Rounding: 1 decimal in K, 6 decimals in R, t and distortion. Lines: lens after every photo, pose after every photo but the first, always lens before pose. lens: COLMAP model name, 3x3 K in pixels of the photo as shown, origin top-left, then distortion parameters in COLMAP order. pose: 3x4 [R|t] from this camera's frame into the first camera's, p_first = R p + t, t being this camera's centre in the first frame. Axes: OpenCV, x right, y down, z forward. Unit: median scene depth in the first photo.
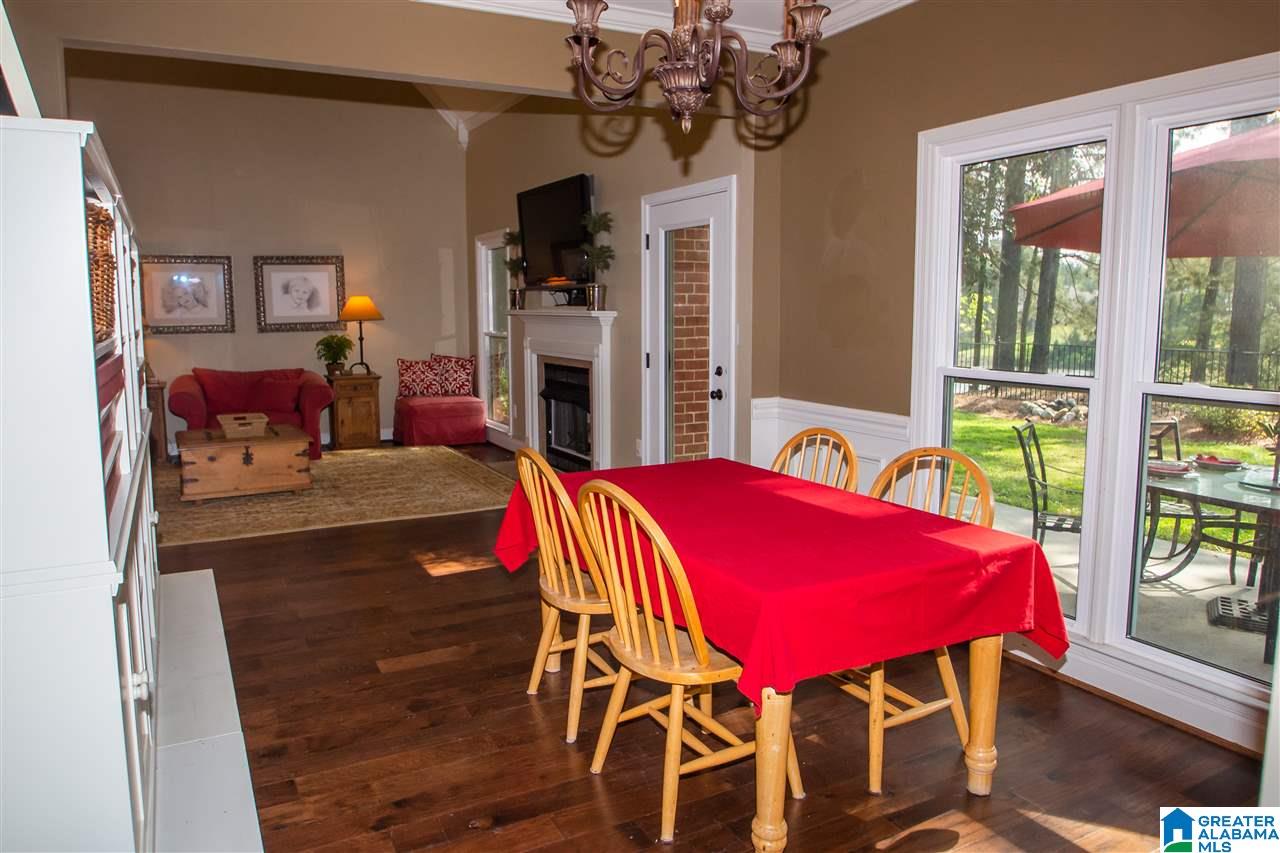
lens RADIAL K [[861.8, 0, 609.5], [0, 861.8, 412.7], [0, 0, 1]] dist [-0.050266, 0.021758]
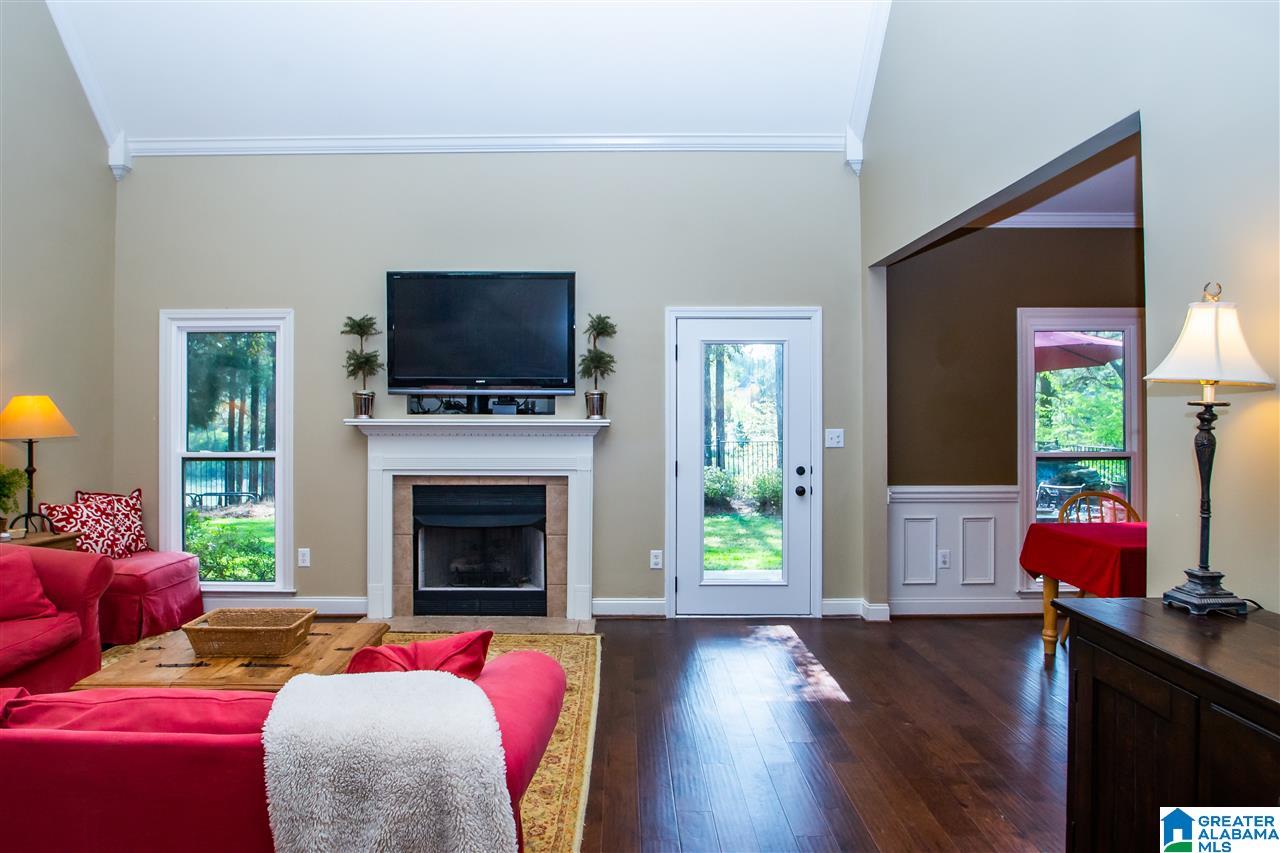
lens RADIAL K [[861.8, 0, 609.5], [0, 861.8, 412.7], [0, 0, 1]] dist [-0.050266, 0.021758]
pose [[0.467448, 0.010844, 0.883954, -0.620428], [0.110015, 0.991438, -0.070340, -0.044746], [-0.877148, 0.130129, 0.462252, 0.420851]]
